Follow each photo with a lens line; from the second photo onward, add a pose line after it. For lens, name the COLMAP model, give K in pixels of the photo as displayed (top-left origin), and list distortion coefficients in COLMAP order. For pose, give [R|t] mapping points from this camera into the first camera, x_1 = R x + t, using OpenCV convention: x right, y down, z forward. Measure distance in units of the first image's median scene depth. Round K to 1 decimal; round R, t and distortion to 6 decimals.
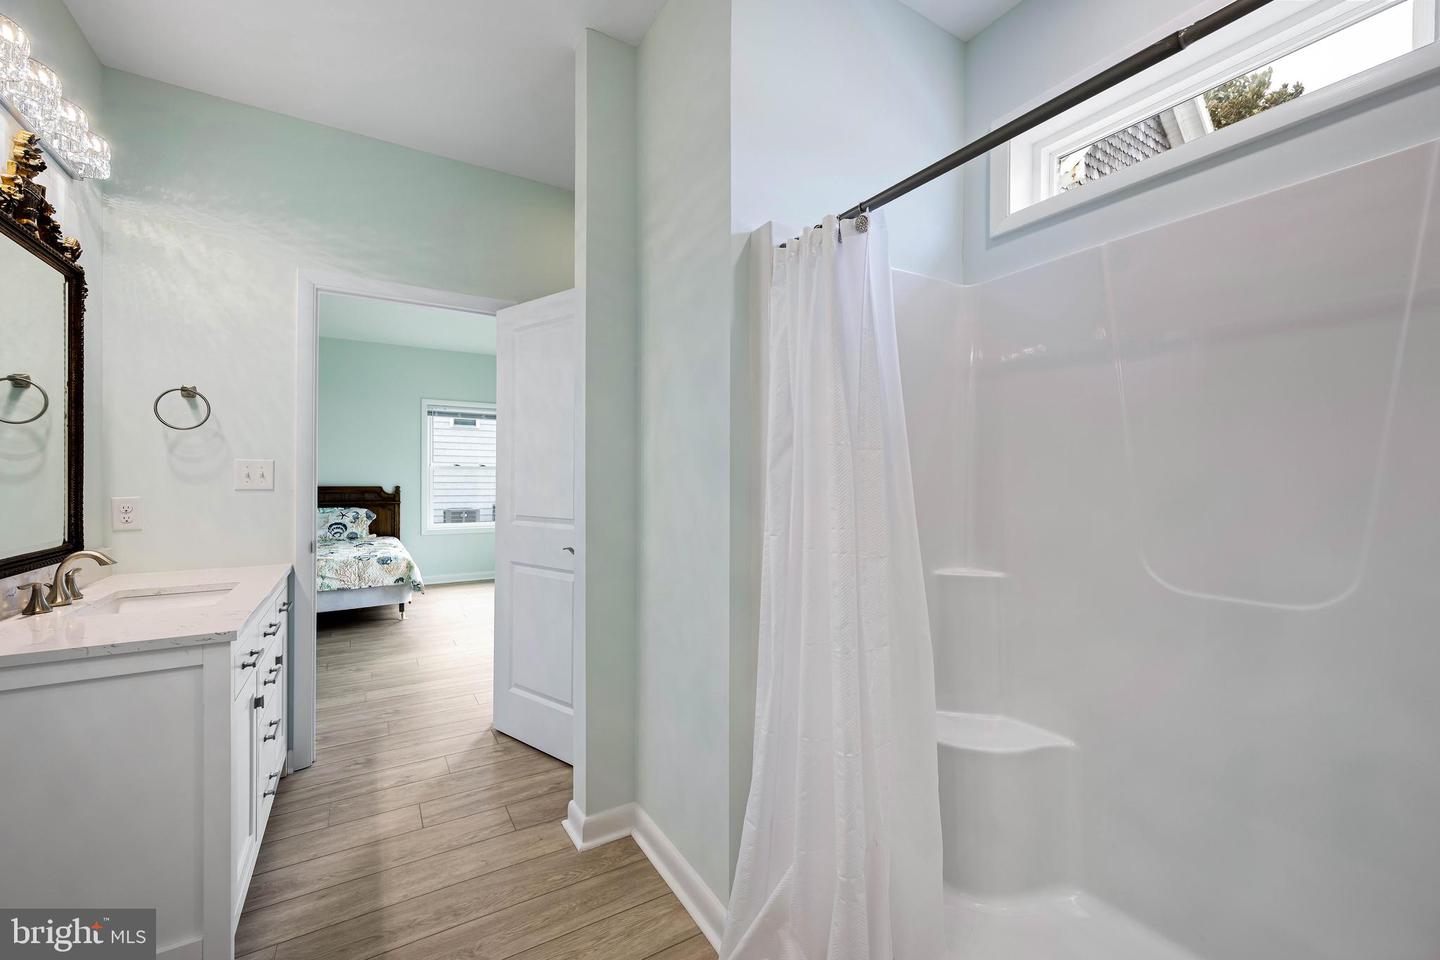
lens RADIAL K [[579.9, 0, 721.2], [0, 579.9, 477.0], [0, 0, 1]] dist [-0.004413, -0.000470]
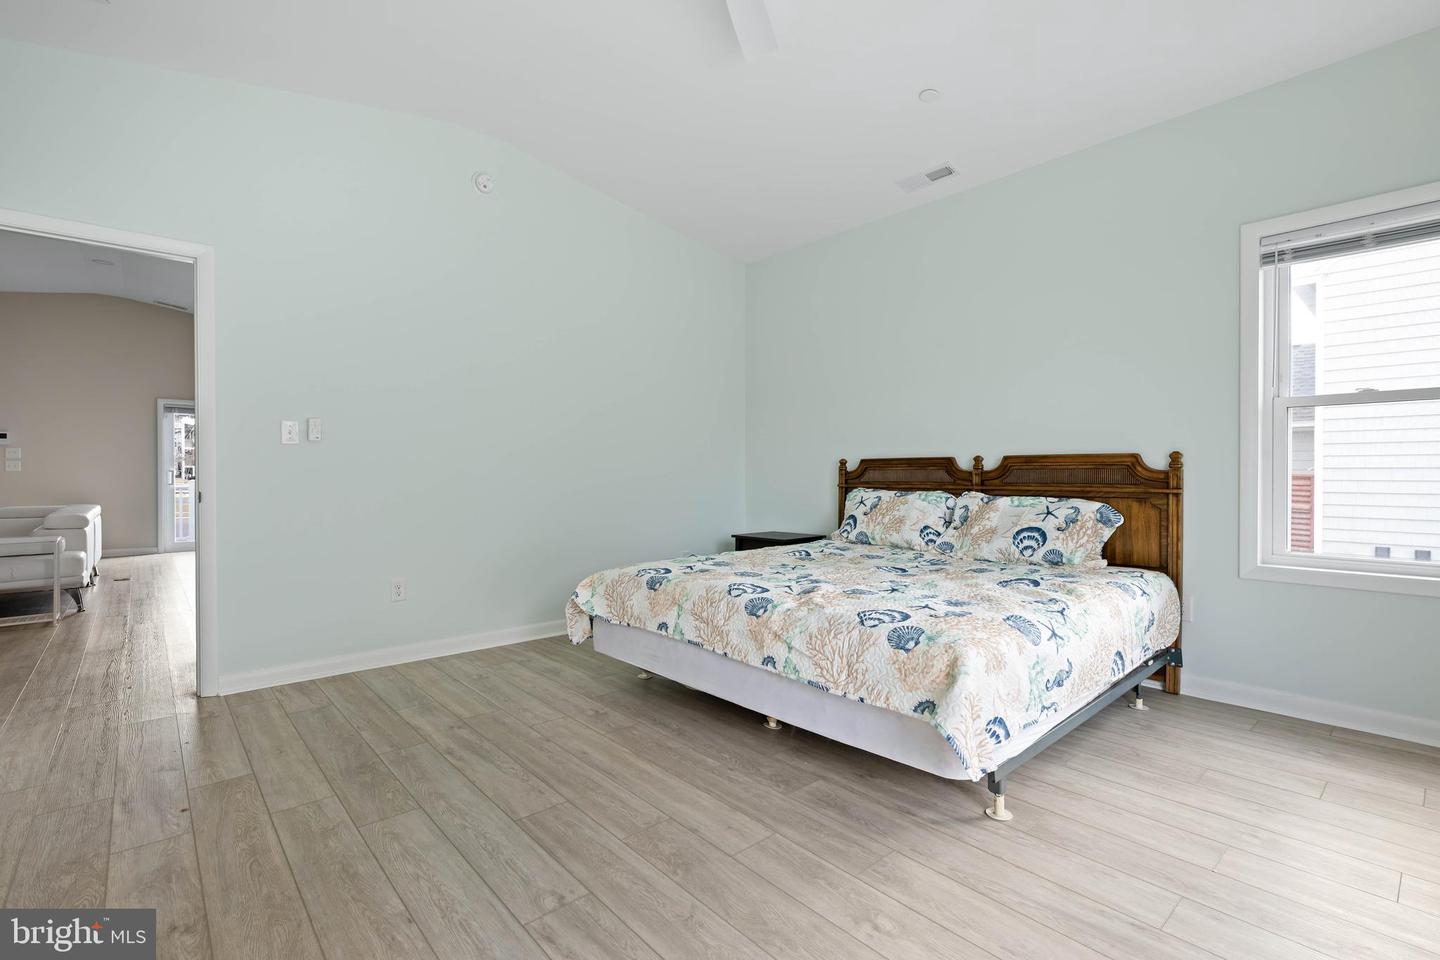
lens RADIAL K [[653.5, 0, 725.9], [0, 653.5, 481.9], [0, 0, 1]] dist [0.000157, 0.000170]
pose [[0.174467, 0.007132, -0.984637, -0.157710], [0.004453, 0.999958, 0.008032, 0.033800], [0.984653, -0.005786, 0.174428, 0.633222]]
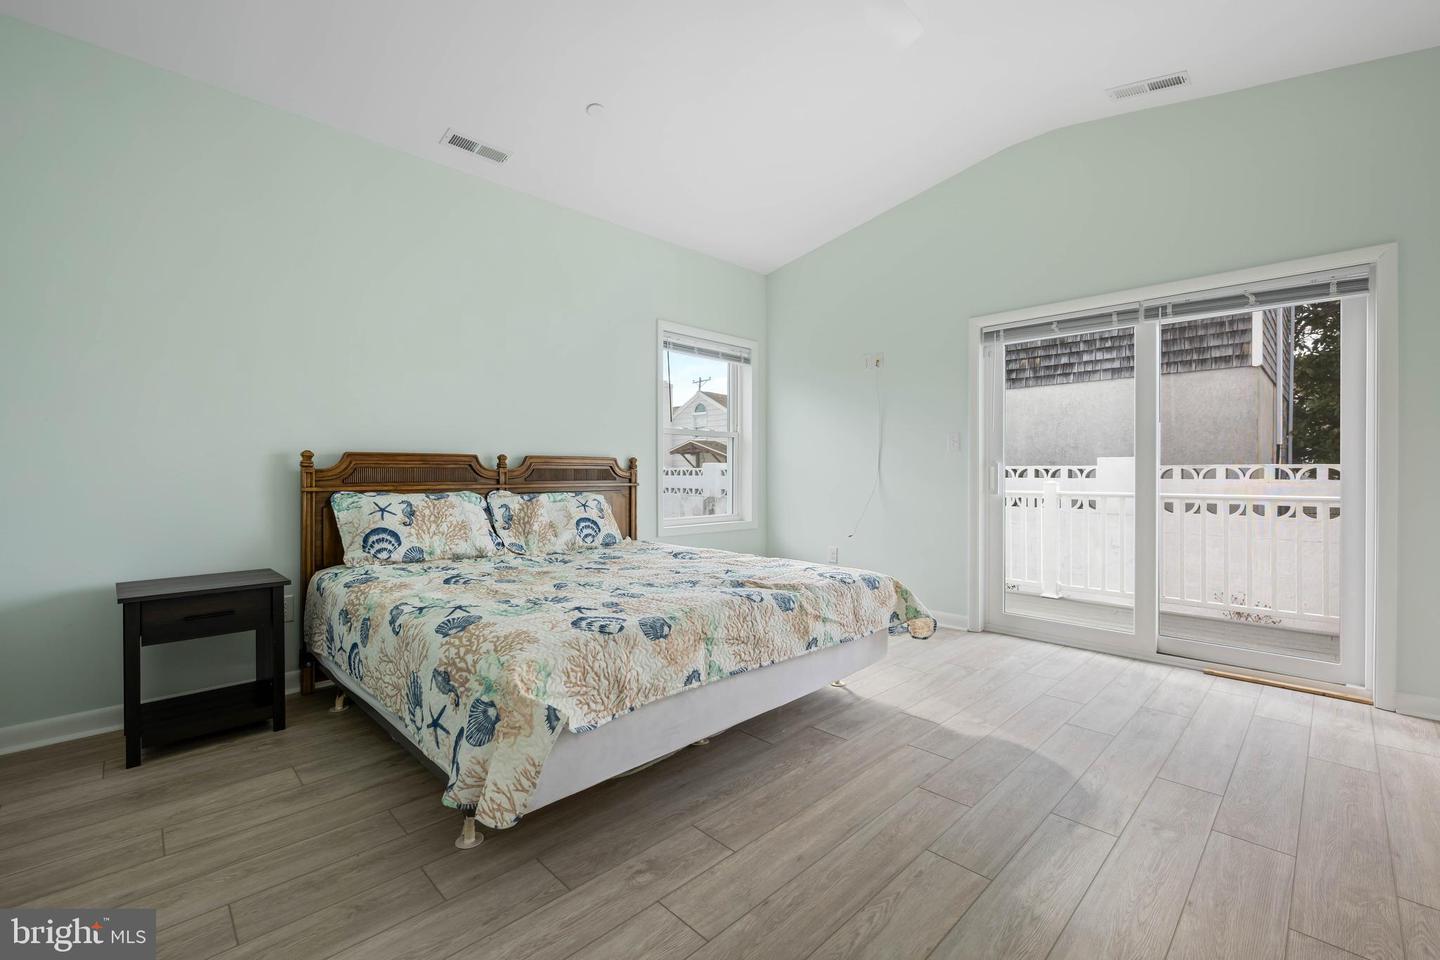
lens RADIAL K [[609.8, 0, 720.0], [0, 609.8, 476.8], [0, 0, 1]] dist [0.002221, 0.000342]
pose [[0.976205, -0.005142, 0.216787, -0.649456], [0.002747, 0.999932, 0.011349, 0.030208], [-0.216830, -0.010484, 0.976153, 0.366400]]
